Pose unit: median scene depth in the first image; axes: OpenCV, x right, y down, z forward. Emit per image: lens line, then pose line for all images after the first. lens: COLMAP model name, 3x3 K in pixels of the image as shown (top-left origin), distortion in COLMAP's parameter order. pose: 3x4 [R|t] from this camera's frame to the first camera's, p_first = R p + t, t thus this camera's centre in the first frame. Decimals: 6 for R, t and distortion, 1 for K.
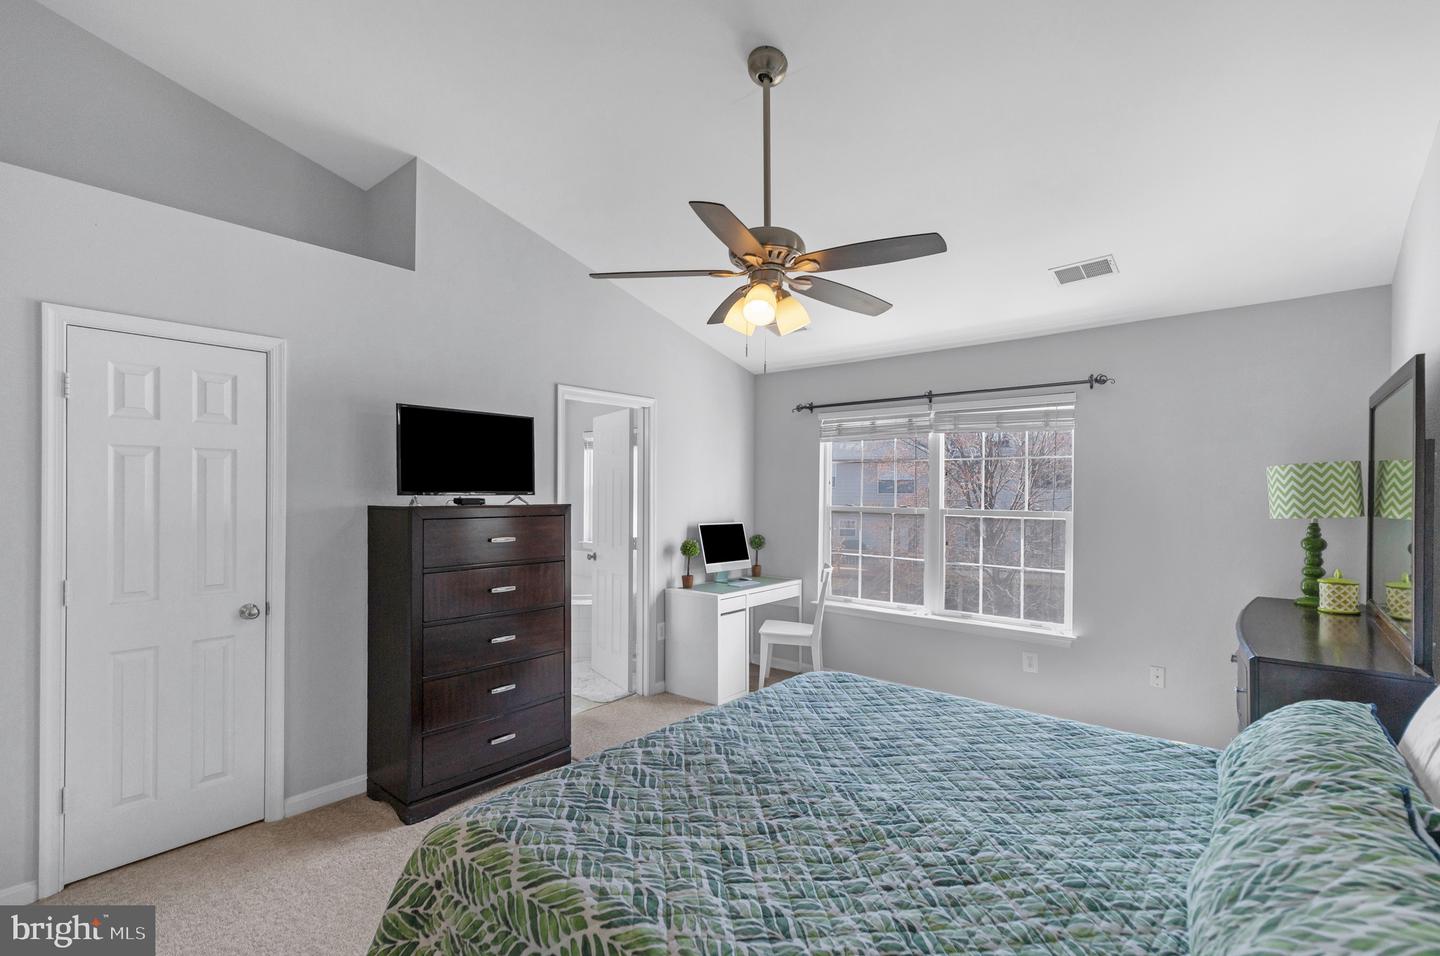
lens RADIAL K [[636.8, 0, 705.2], [0, 636.8, 486.2], [0, 0, 1]] dist [0.009518, -0.000096]
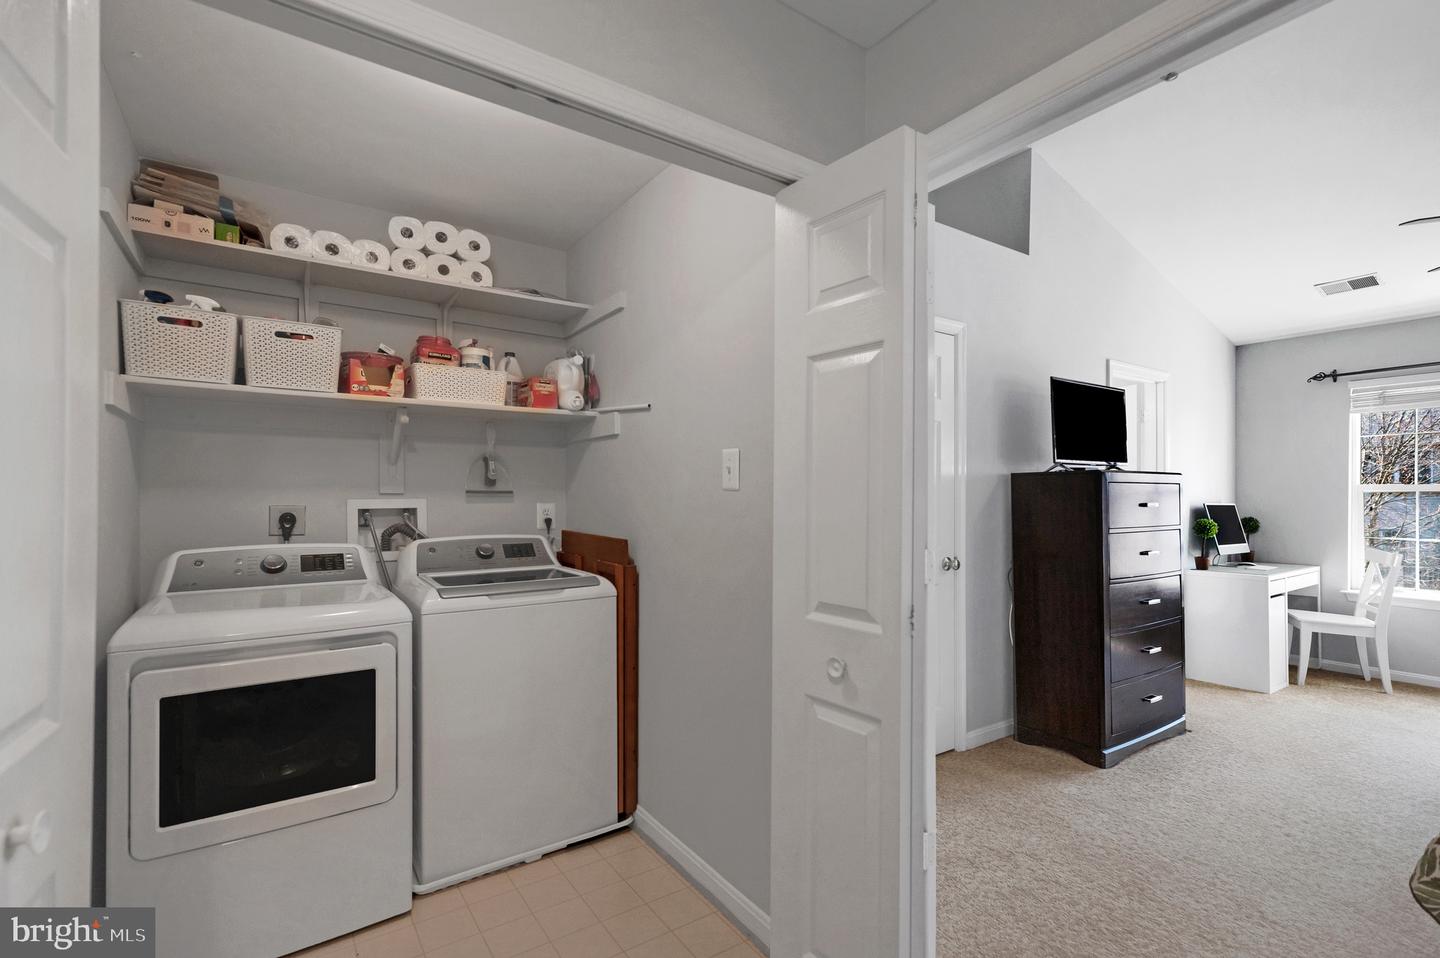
lens RADIAL K [[636.8, 0, 724.6], [0, 636.8, 493.5], [0, 0, 1]] dist [0.009518, -0.000096]
pose [[0.965864, -0.004160, -0.259017, -0.756199], [0.005610, 0.999972, 0.004856, 0.058572], [0.258989, -0.006143, 0.965861, -0.180591]]
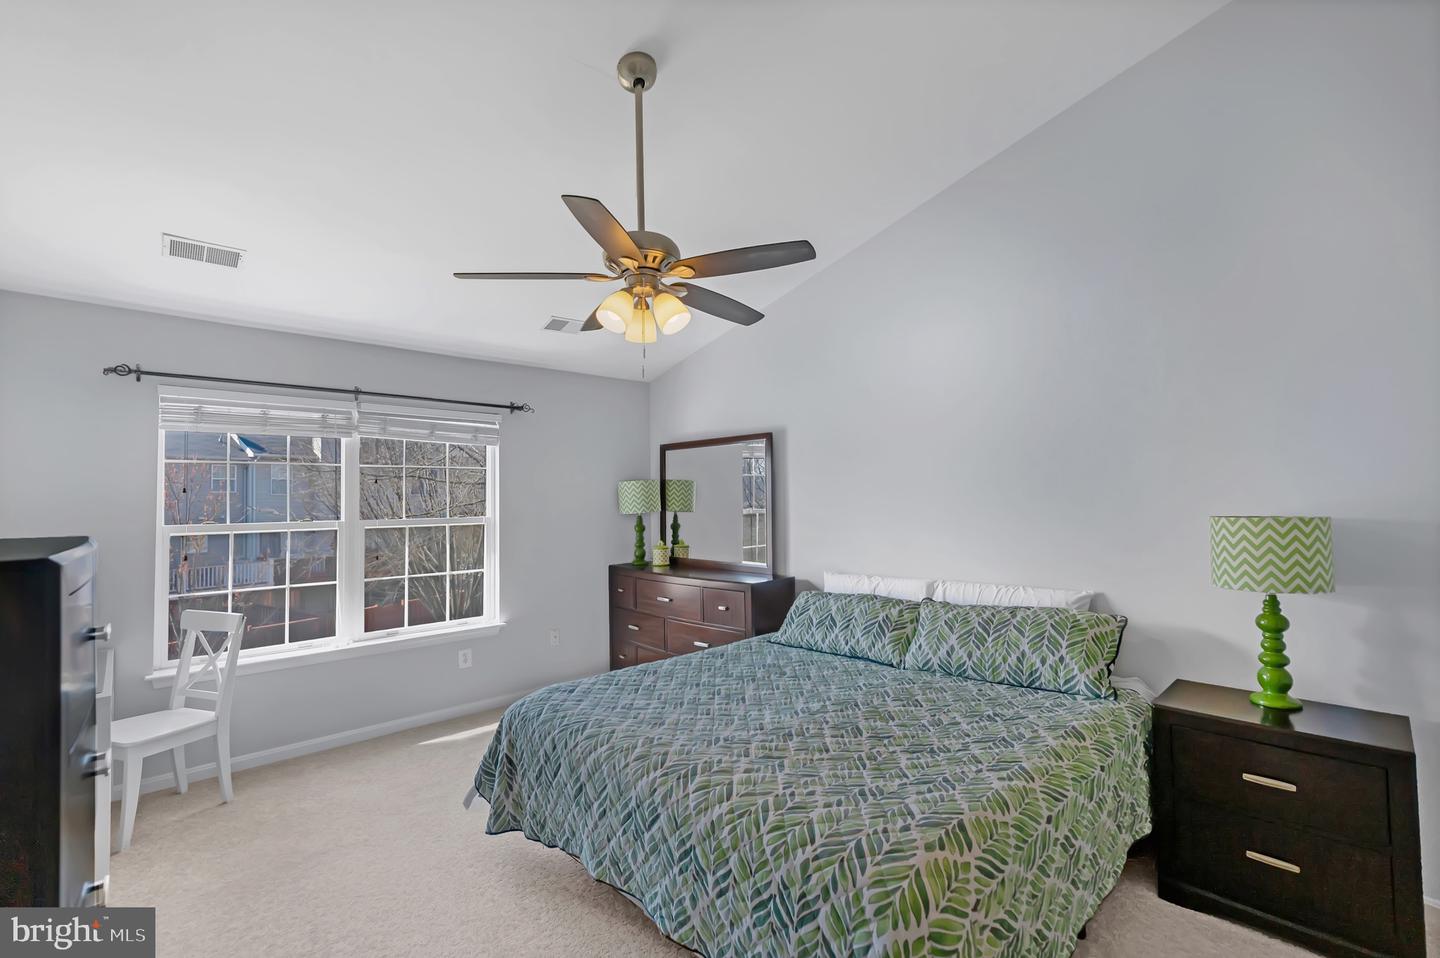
lens RADIAL K [[636.8, 0, 710.4], [0, 636.8, 482.1], [0, 0, 1]] dist [0.009518, -0.000096]
pose [[0.116800, 0.017849, 0.992995, -0.699043], [0.007764, 0.999792, -0.018884, 0.003356], [-0.993125, 0.009915, 0.116637, 0.626946]]
